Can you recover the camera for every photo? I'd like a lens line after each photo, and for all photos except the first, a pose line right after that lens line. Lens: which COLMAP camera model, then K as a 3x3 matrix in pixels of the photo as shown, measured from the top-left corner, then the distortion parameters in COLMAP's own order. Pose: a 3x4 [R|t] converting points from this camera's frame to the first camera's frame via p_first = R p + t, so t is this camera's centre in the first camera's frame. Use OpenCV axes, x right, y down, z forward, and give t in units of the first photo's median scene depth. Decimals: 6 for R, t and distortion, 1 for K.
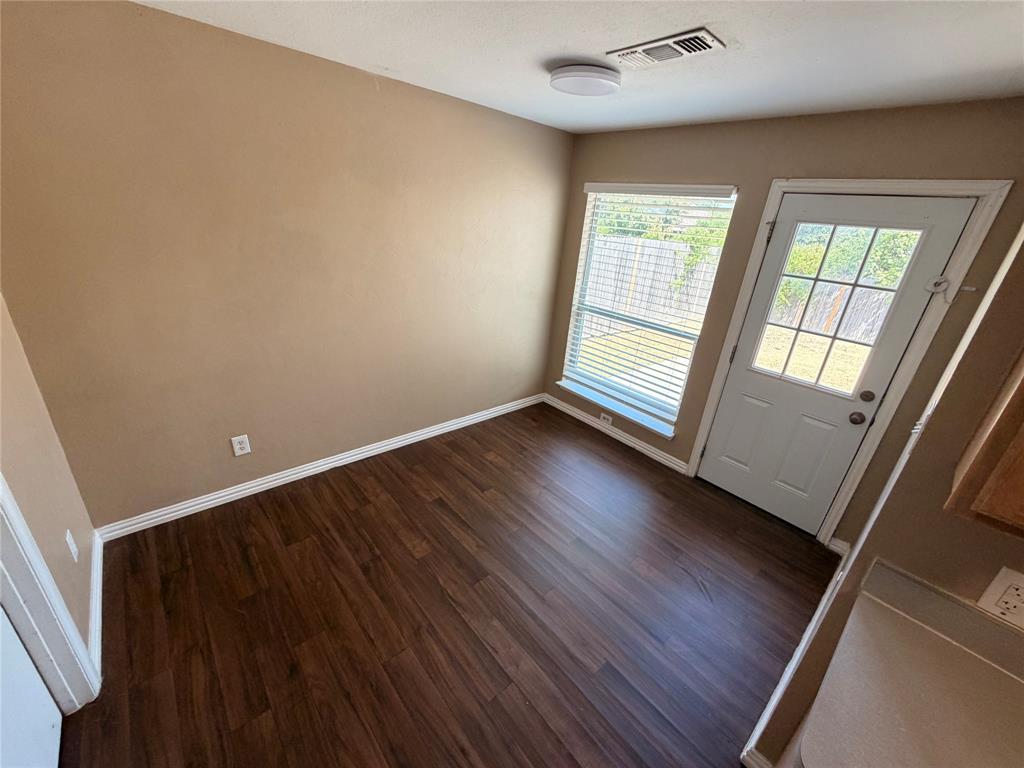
lens RADIAL K [[407.4, 0, 508.0], [0, 407.4, 385.1], [0, 0, 1]] dist [-0.000693, -0.000103]
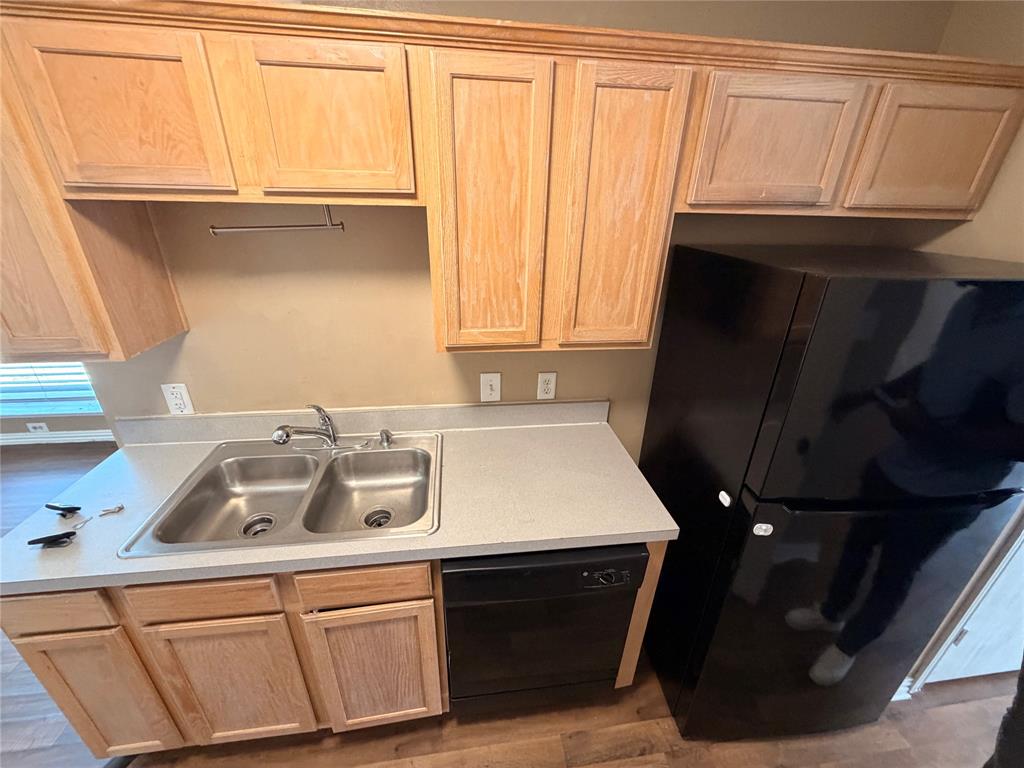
lens RADIAL K [[407.4, 0, 509.6], [0, 407.4, 385.2], [0, 0, 1]] dist [-0.000693, -0.000103]
pose [[0.557219, -0.403940, 0.725492, 0.304384], [0.344744, 0.907383, 0.240431, 0.197084], [-0.755419, 0.116137, 0.644867, -0.383227]]
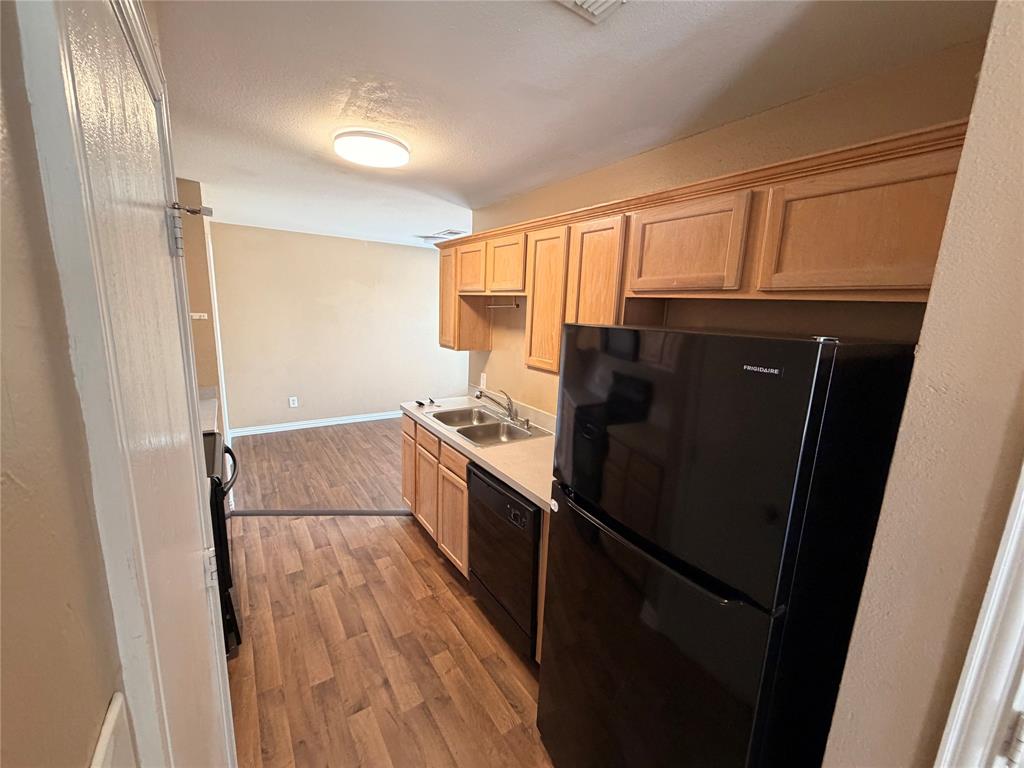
lens RADIAL K [[407.4, 0, 508.5], [0, 407.4, 383.9], [0, 0, 1]] dist [-0.000693, -0.000103]
pose [[0.991312, -0.014168, -0.130767, 0.744803], [-0.014088, 0.977026, -0.212655, 0.504174], [0.130776, 0.212650, 0.968338, -0.939859]]
